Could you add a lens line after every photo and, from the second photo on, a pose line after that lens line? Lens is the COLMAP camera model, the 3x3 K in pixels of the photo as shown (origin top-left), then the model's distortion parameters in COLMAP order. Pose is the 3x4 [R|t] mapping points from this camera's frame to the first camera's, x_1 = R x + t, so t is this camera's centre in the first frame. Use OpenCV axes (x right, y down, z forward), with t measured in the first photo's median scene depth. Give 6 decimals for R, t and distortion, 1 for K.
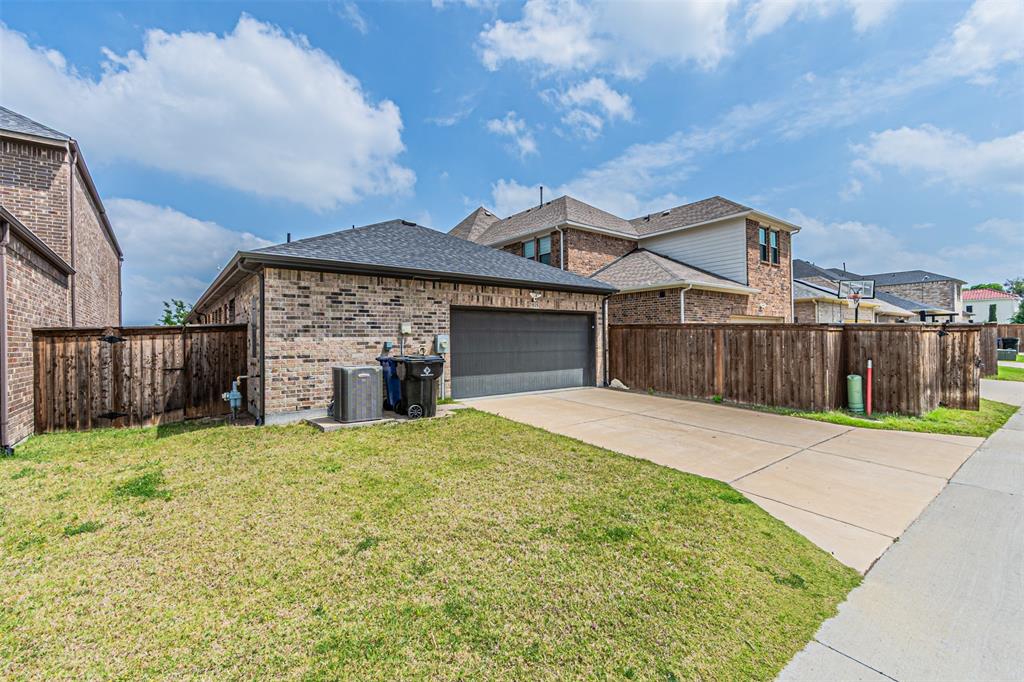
lens RADIAL K [[450.2, 0, 504.8], [0, 450.2, 336.9], [0, 0, 1]] dist [0.002326, -0.001054]
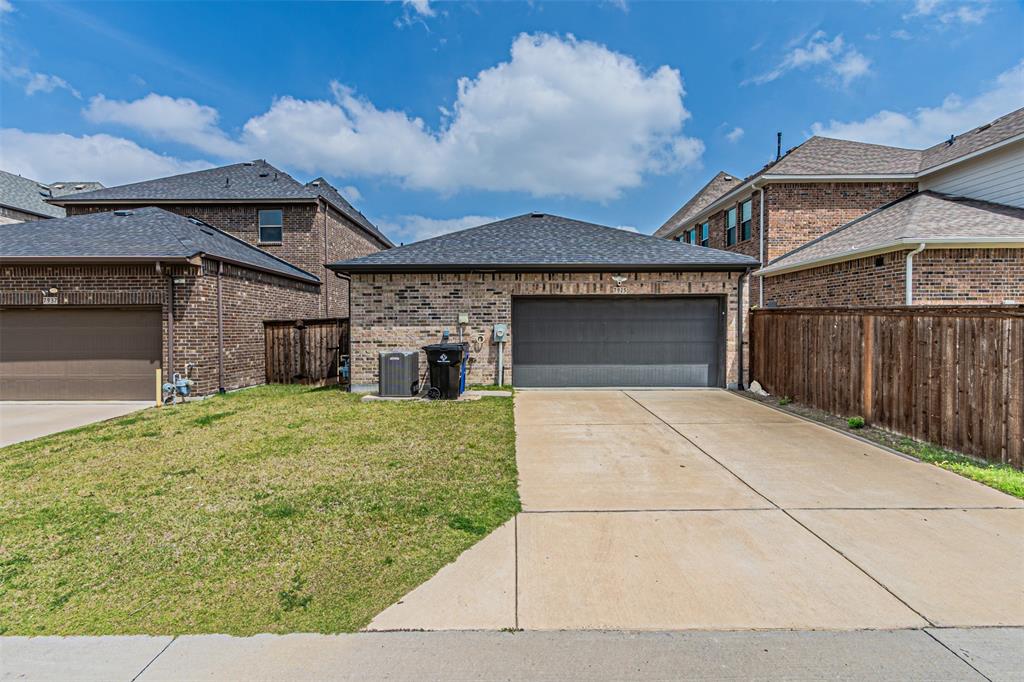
lens RADIAL K [[450.2, 0, 506.1], [0, 450.2, 344.7], [0, 0, 1]] dist [0.002326, -0.001054]
pose [[0.785846, 0.029924, -0.617697, 0.472693], [0.001966, 0.998703, 0.050884, -0.009589], [0.618419, -0.041201, 0.784768, 0.172587]]
